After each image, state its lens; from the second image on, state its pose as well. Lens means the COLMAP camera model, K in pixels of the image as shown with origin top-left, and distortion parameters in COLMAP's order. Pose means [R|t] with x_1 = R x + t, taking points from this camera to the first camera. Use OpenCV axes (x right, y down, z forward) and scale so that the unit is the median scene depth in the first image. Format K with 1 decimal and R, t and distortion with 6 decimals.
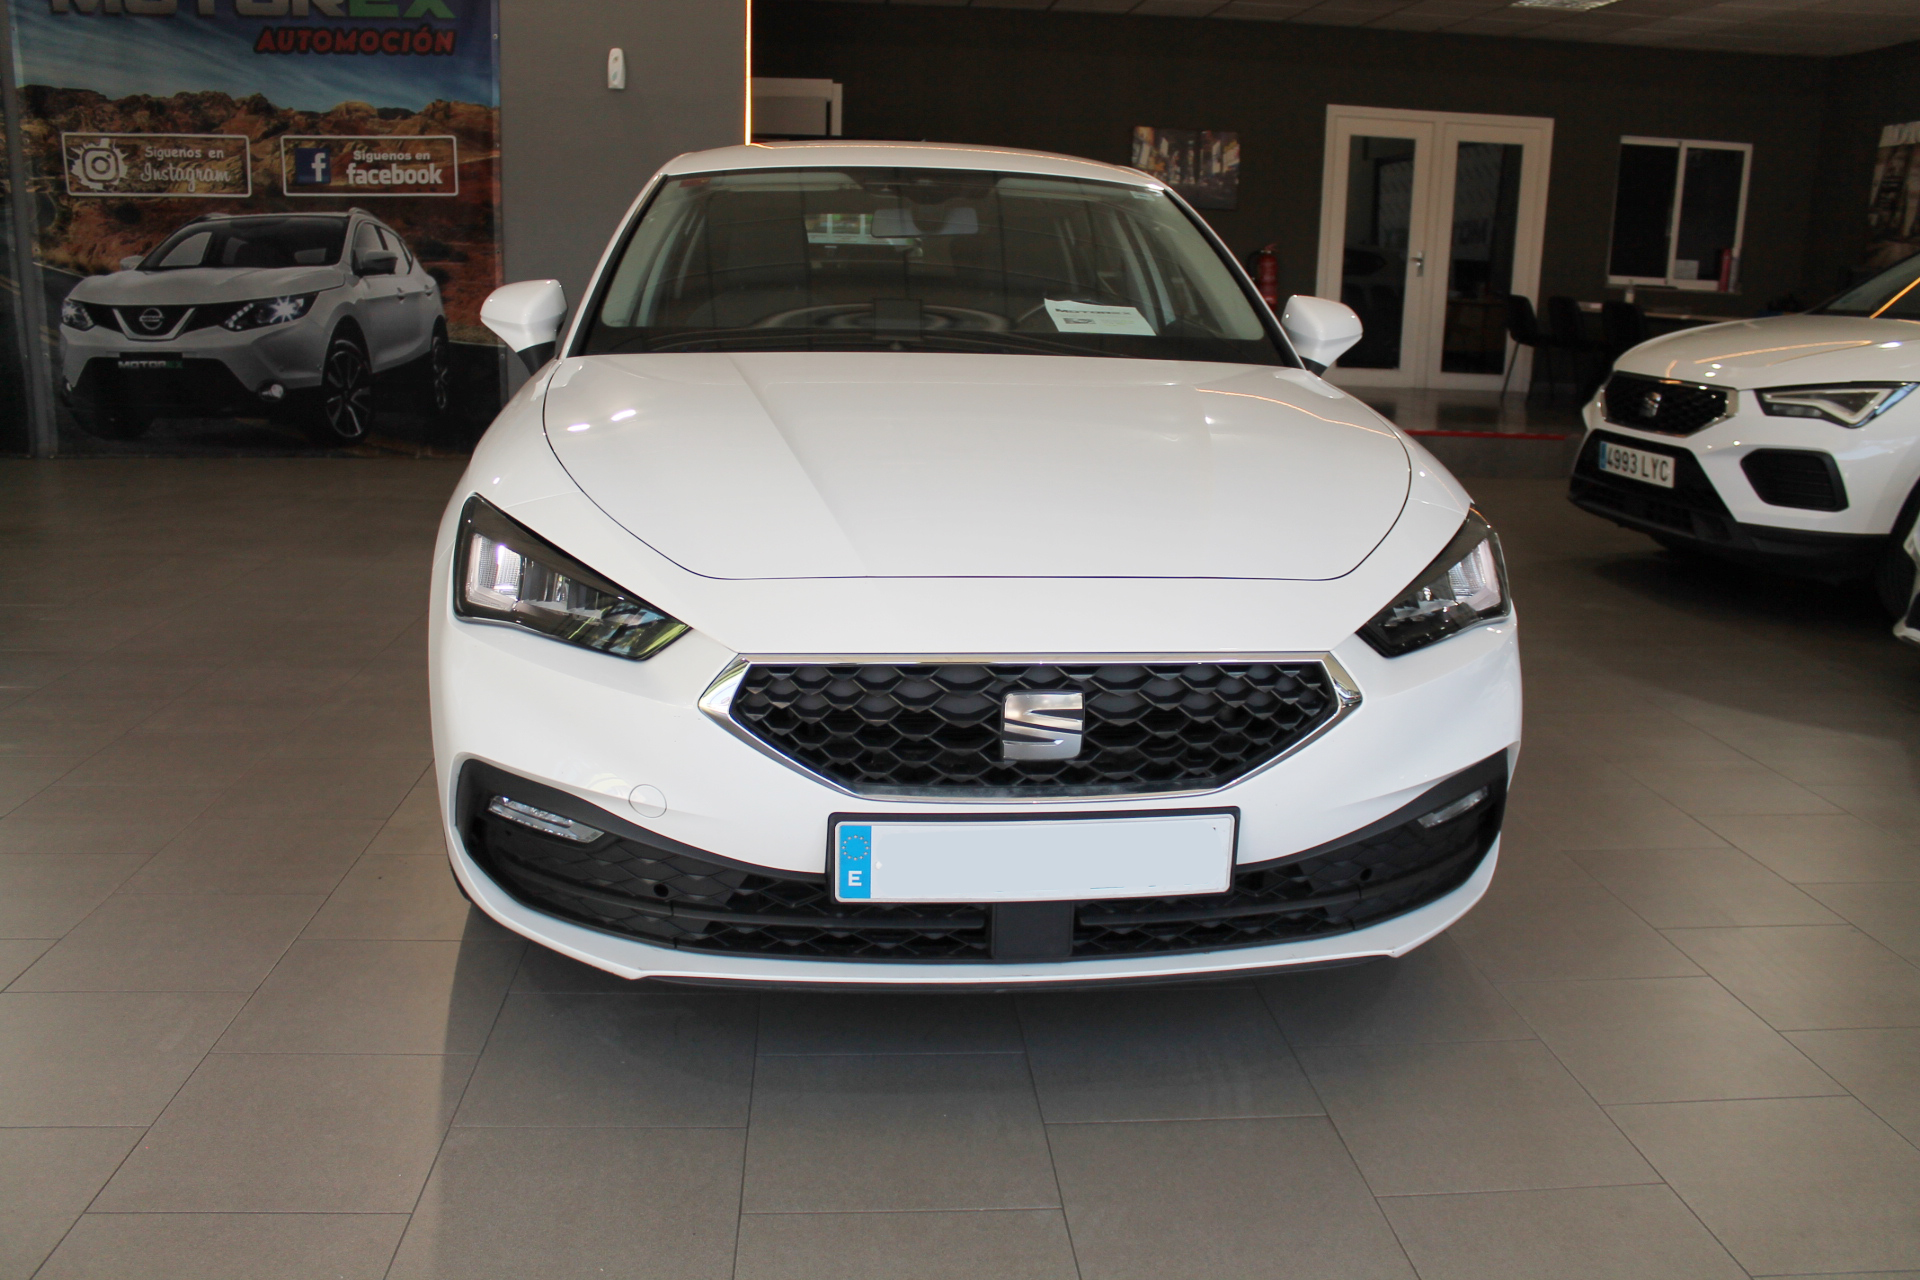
lens RADIAL K [[1590.2, 0, 960.0], [0, 1590.2, 640.0], [0, 0, 1]] dist [-0.172716, 0.147153]
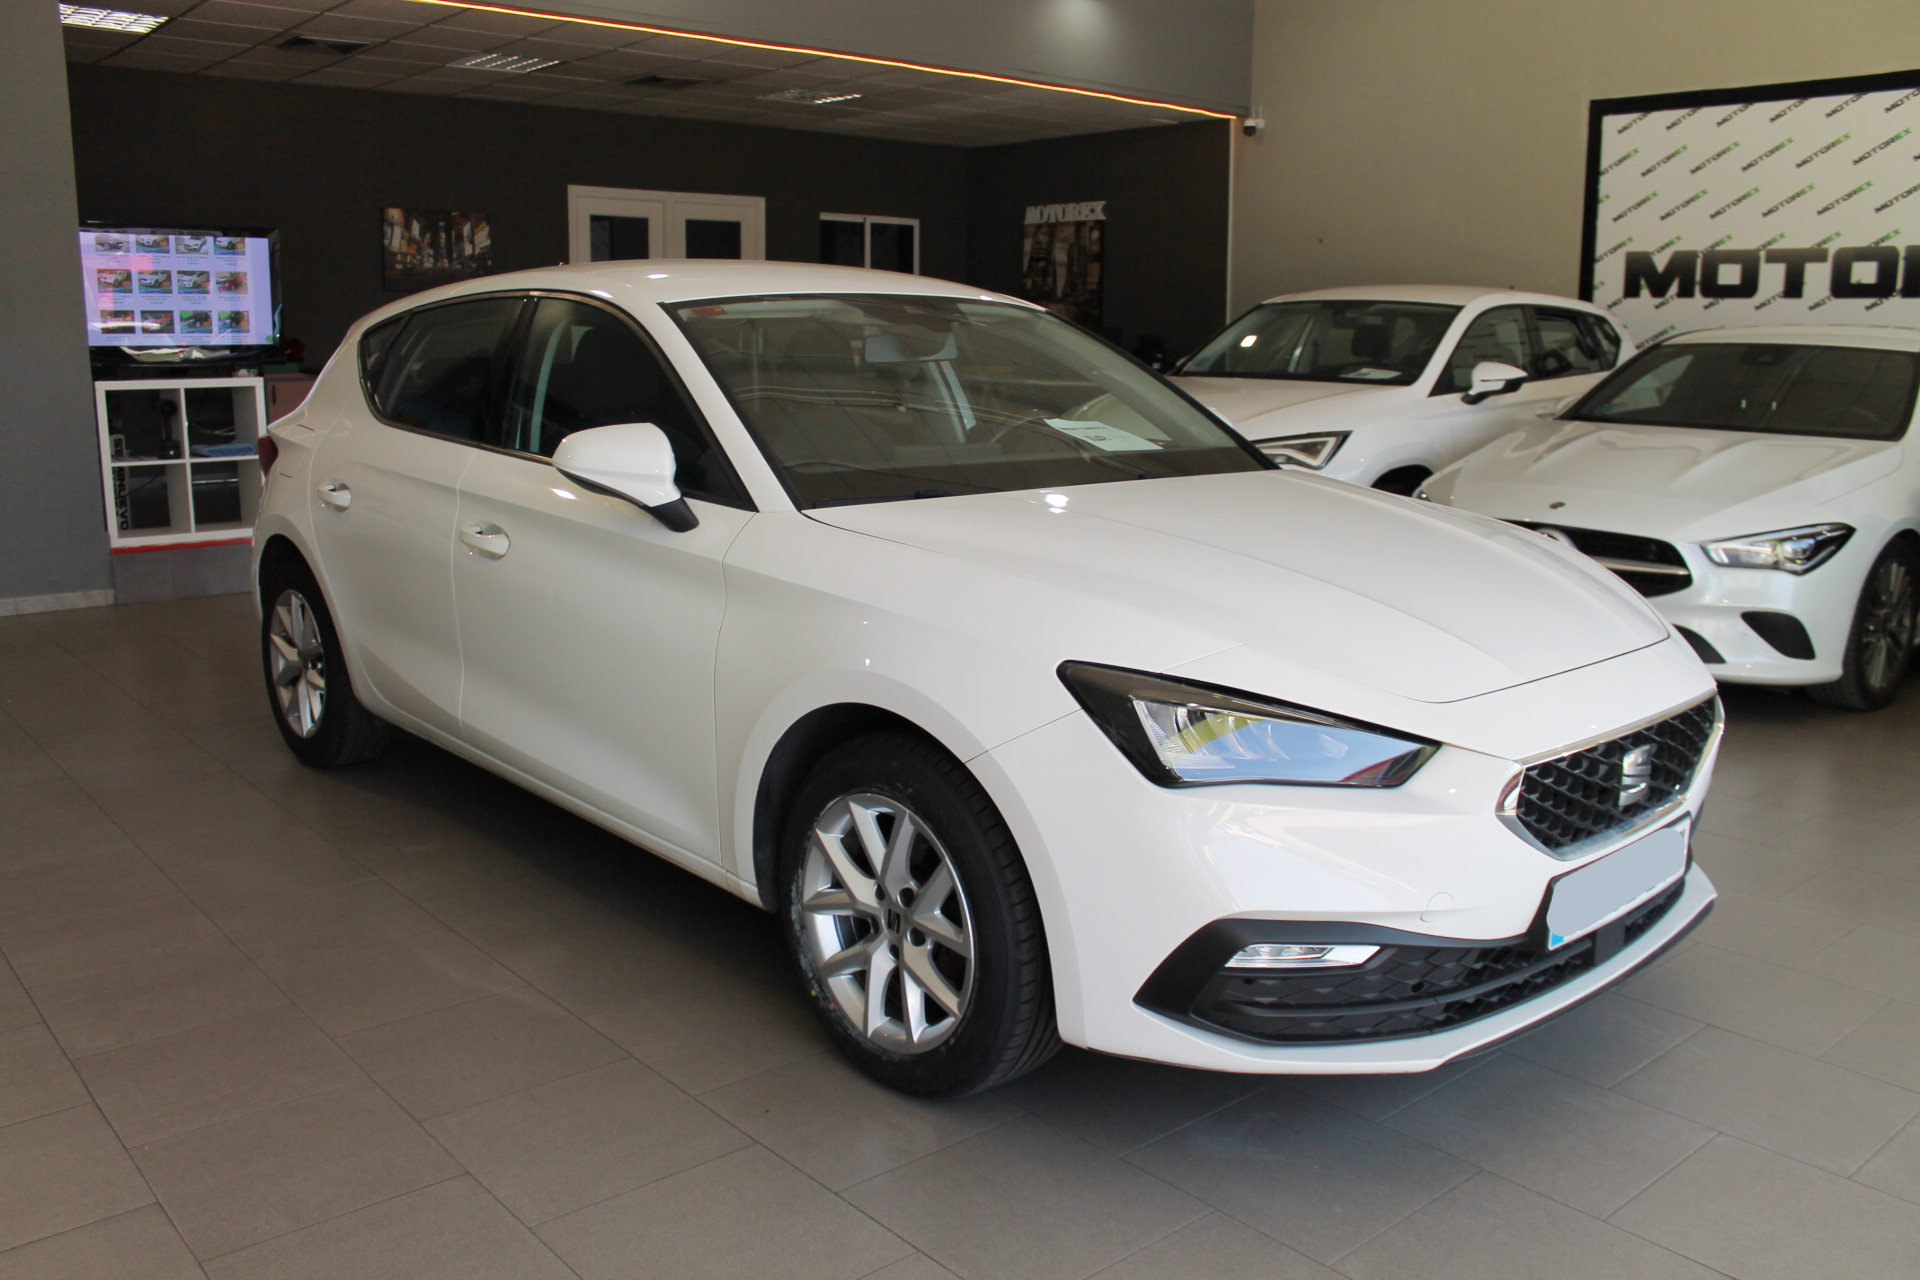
lens RADIAL K [[1590.2, 0, 960.0], [0, 1590.2, 640.0], [0, 0, 1]] dist [-0.172716, 0.147153]
pose [[0.806805, -0.129763, 0.576392, -0.269489], [0.150425, 0.988549, 0.011993, -0.037183], [-0.571348, 0.077028, 0.817085, 0.067315]]
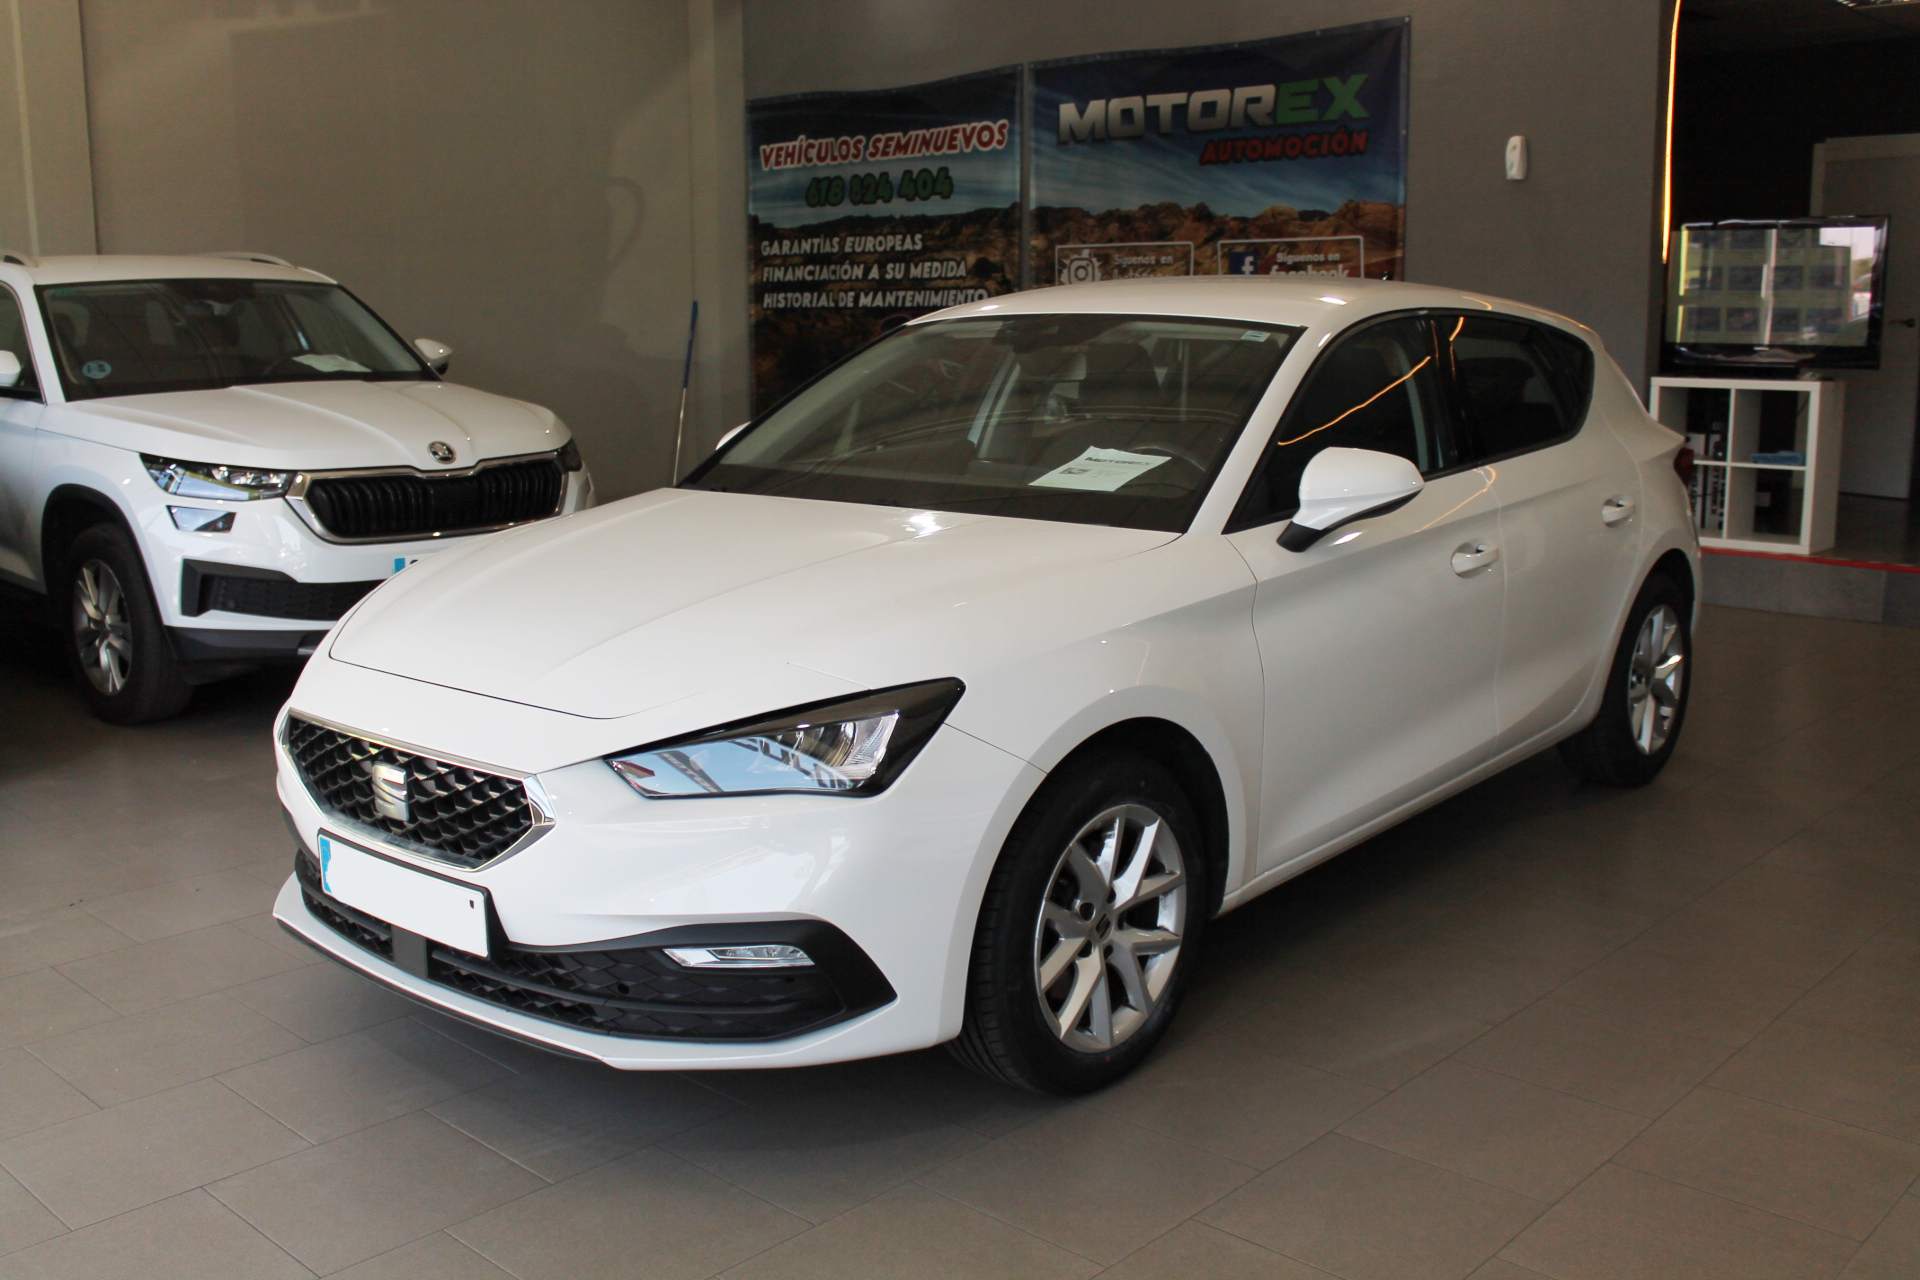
lens RADIAL K [[1779.0, 0, 960.0], [0, 1779.0, 640.0], [0, 0, 1]] dist [-0.114995, 0.020591]
pose [[0.676503, 0.103735, -0.729097, 0.347117], [-0.150694, 0.988580, 0.000830, -0.034926], [0.720857, 0.109309, 0.684410, 0.077452]]
